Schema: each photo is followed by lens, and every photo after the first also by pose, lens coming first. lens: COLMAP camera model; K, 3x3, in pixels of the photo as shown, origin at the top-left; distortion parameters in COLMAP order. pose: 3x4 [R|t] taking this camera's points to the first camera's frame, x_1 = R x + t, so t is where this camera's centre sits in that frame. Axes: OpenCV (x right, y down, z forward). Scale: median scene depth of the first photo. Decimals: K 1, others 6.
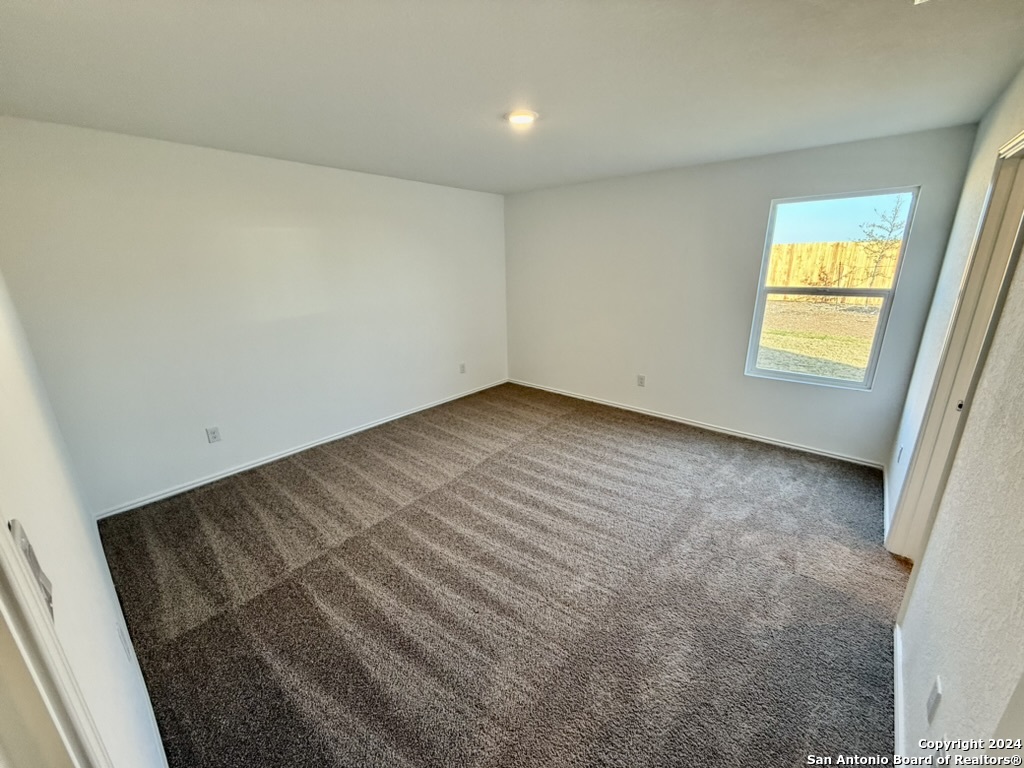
lens RADIAL K [[407.3, 0, 512.0], [0, 407.3, 384.0], [0, 0, 1]] dist [0.002124, 0.000047]
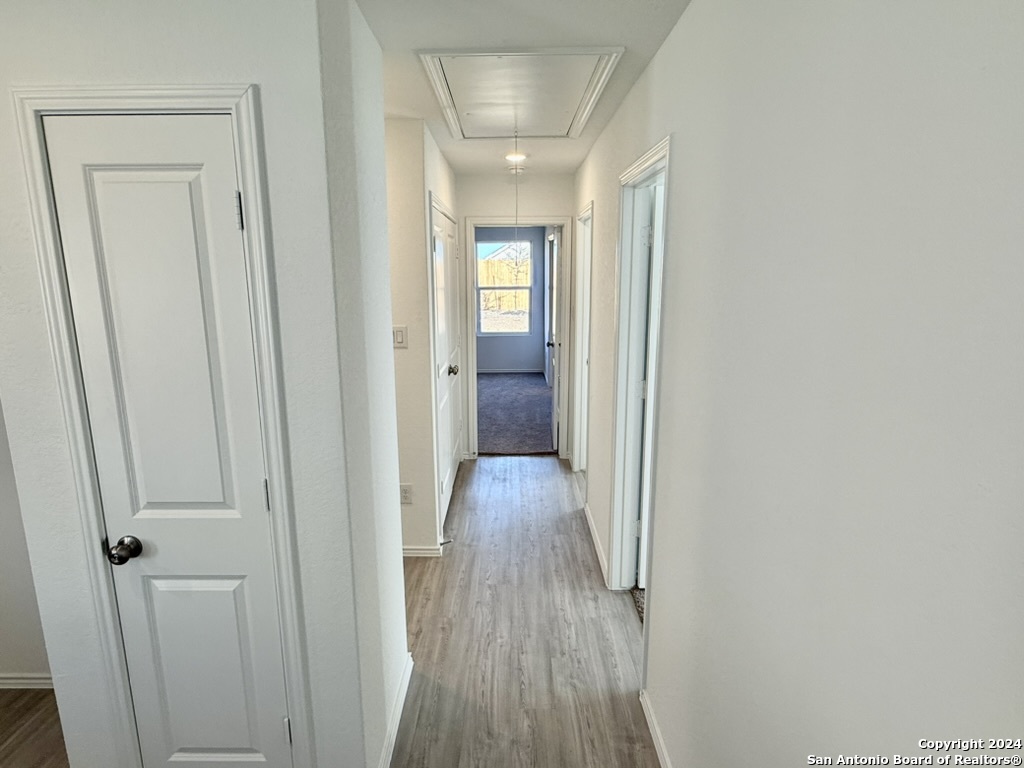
lens RADIAL K [[571.2, 0, 512.0], [0, 571.2, 384.0], [0, 0, 1]] dist [-0.000107, -0.000009]
pose [[0.757596, -0.113471, 0.642786, -0.981568], [0.179486, 0.983026, -0.038011, 0.321860], [-0.627562, 0.144168, 0.765103, -1.005743]]
